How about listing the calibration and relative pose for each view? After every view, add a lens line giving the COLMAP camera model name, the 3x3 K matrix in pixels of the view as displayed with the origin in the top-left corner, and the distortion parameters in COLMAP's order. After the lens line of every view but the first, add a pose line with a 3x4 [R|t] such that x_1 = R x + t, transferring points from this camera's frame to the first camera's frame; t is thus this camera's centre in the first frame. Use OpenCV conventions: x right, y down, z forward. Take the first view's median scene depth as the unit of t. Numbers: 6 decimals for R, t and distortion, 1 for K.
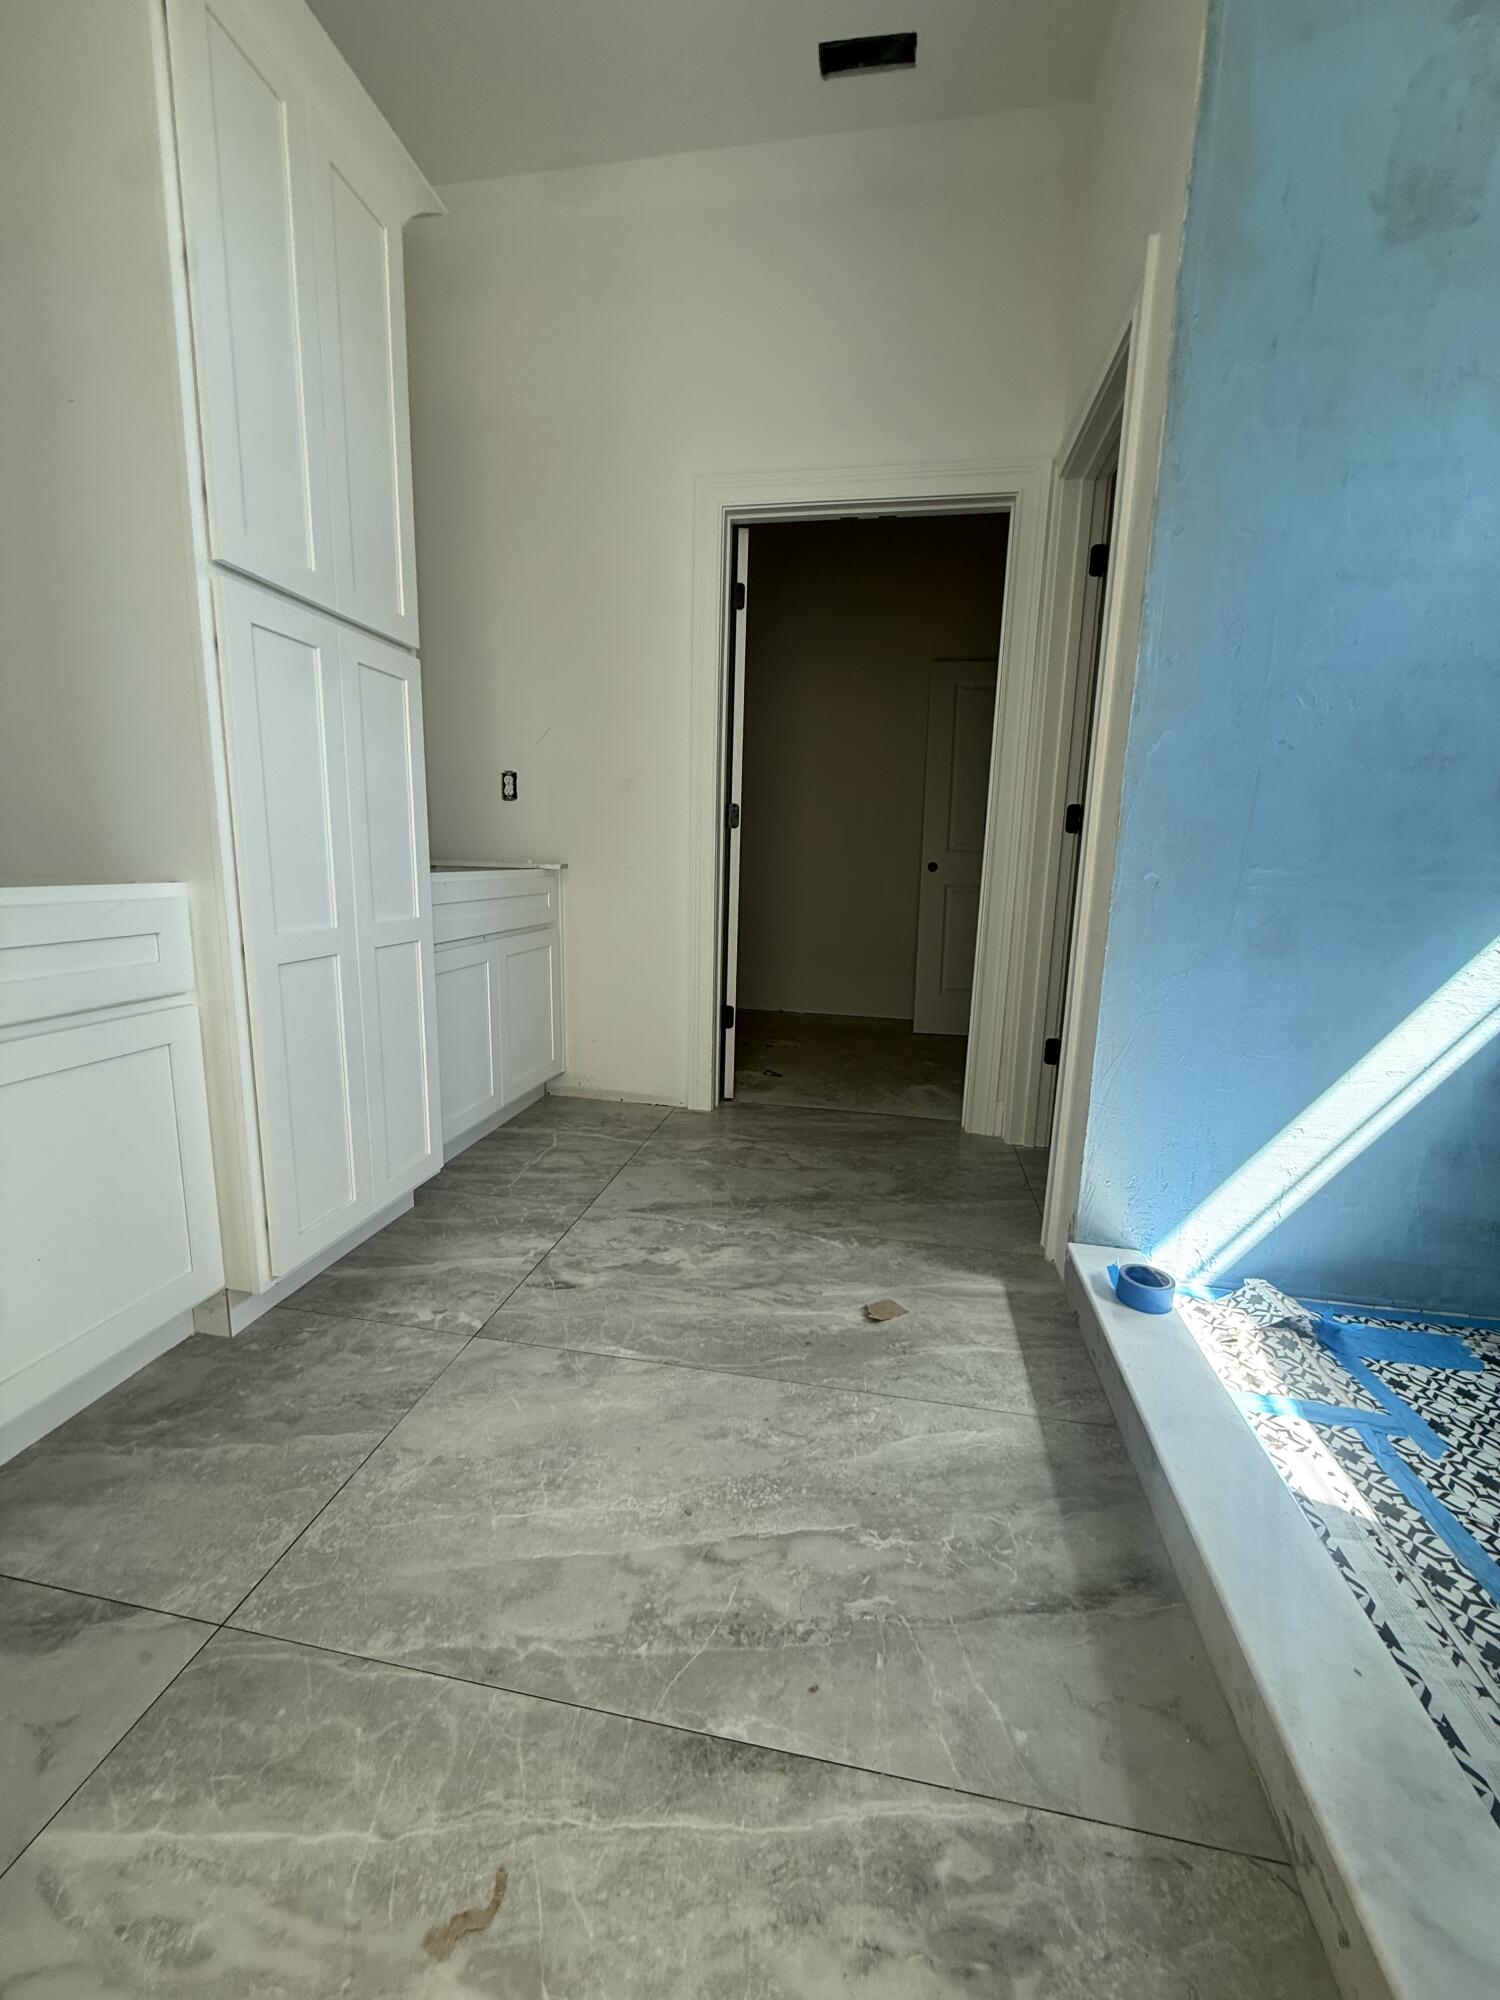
lens RADIAL K [[798.1, 0, 750.0], [0, 798.1, 1000.0], [0, 0, 1]] dist [-0.001912, 0.000804]
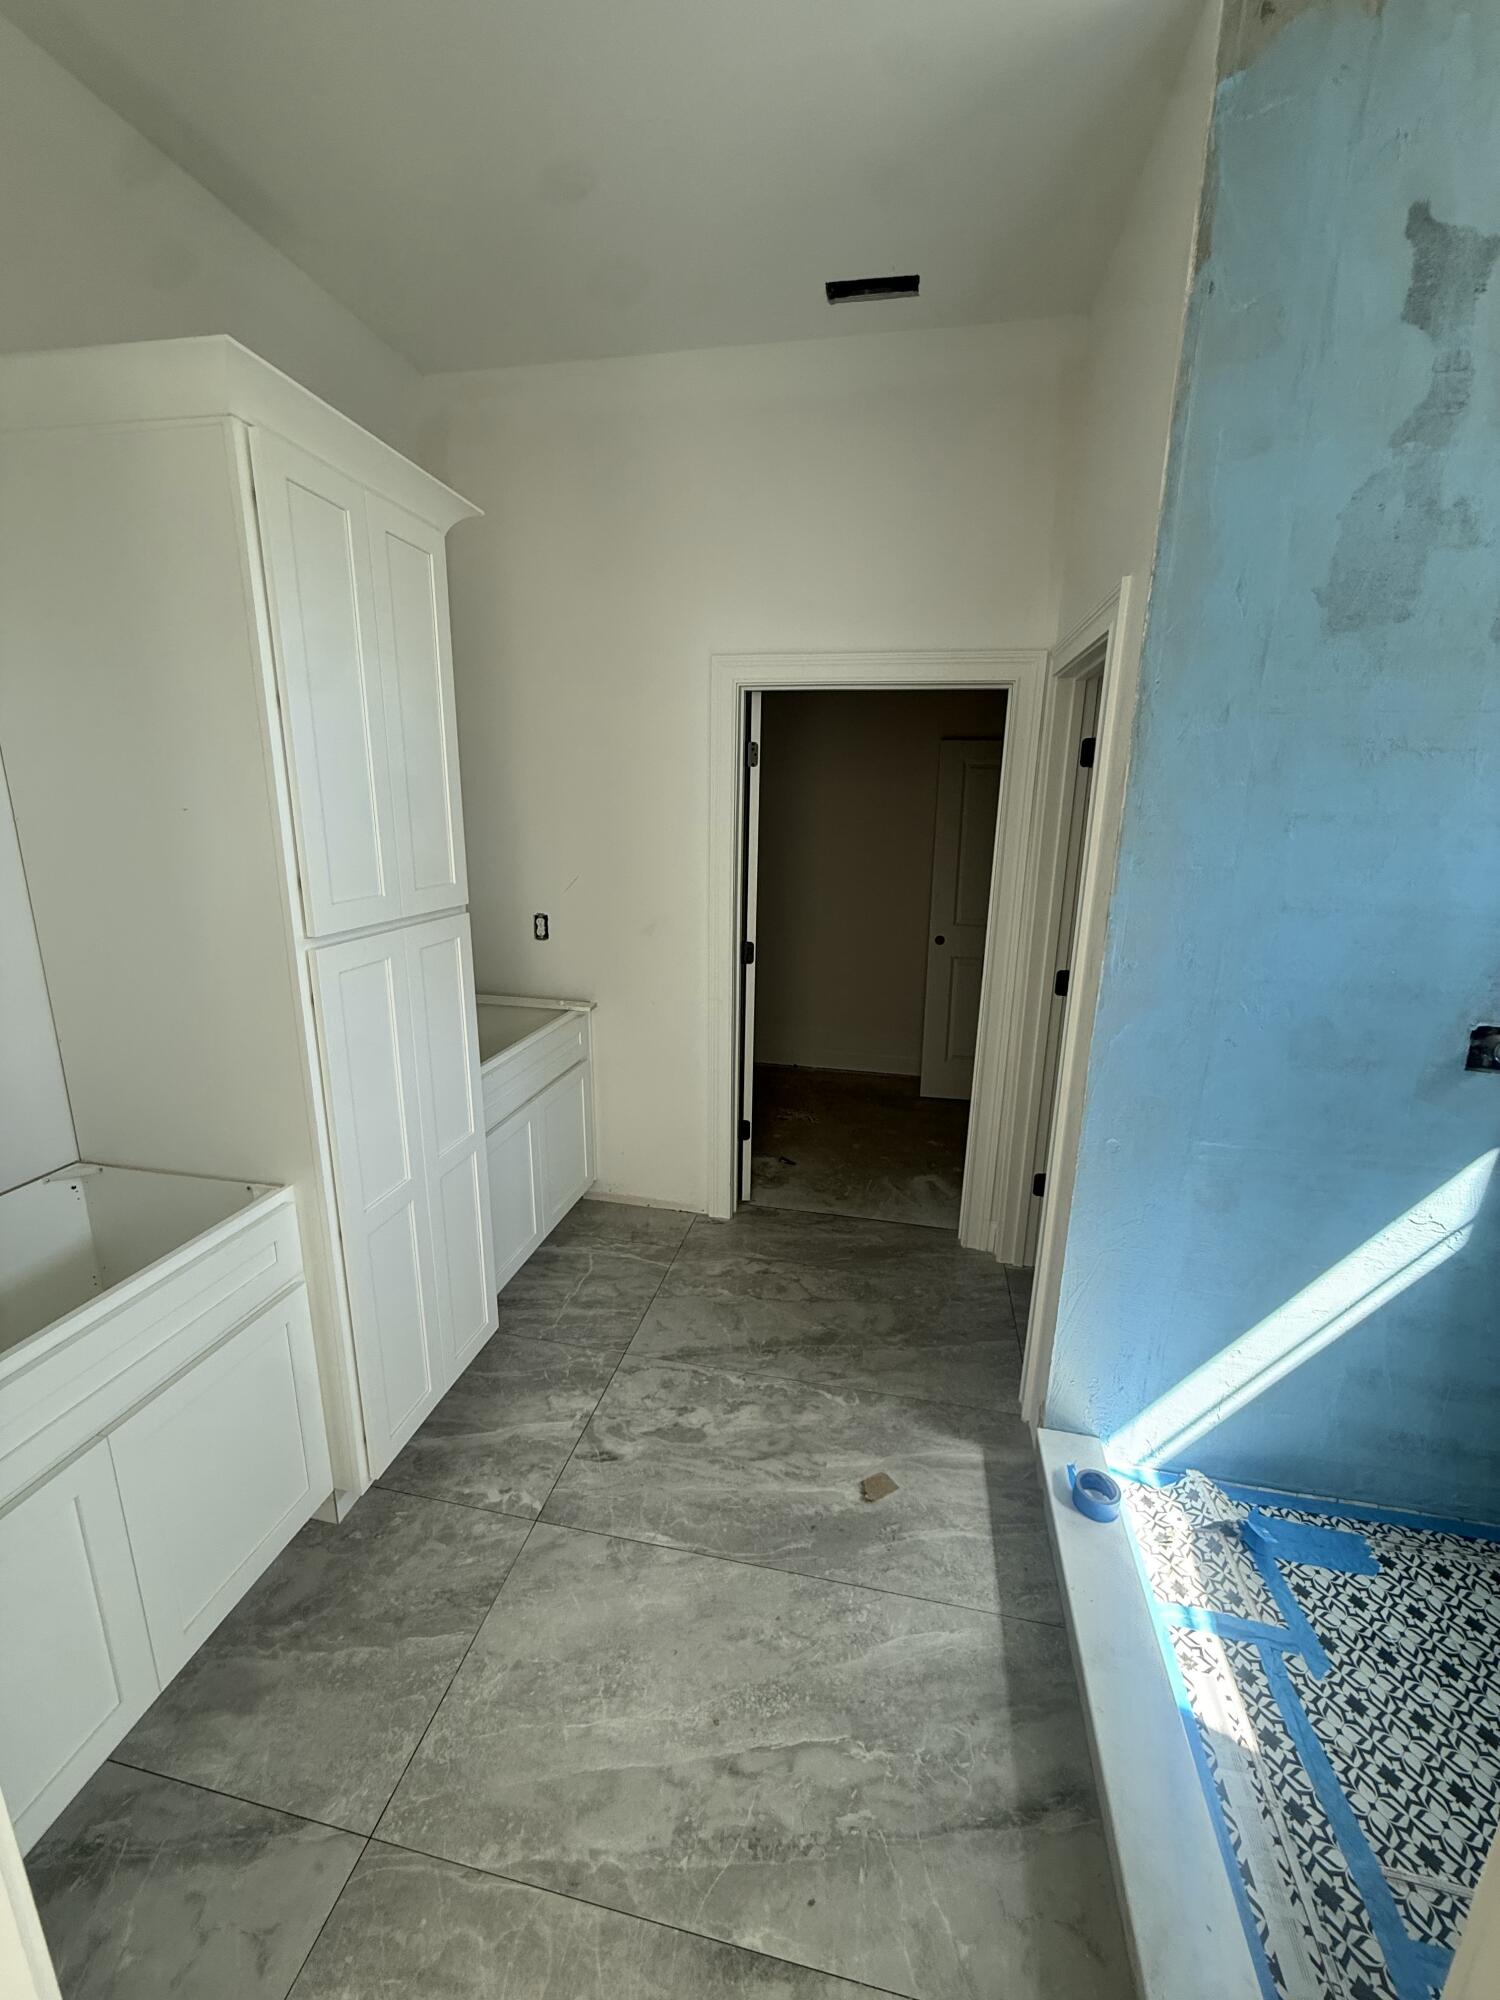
lens RADIAL K [[798.1, 0, 750.0], [0, 798.1, 1000.0], [0, 0, 1]] dist [-0.001912, 0.000804]
pose [[0.999758, -0.004740, -0.021504, 0.008671], [0.006145, 0.997820, 0.065714, -0.537520], [0.021146, -0.065830, 0.997607, -0.176198]]
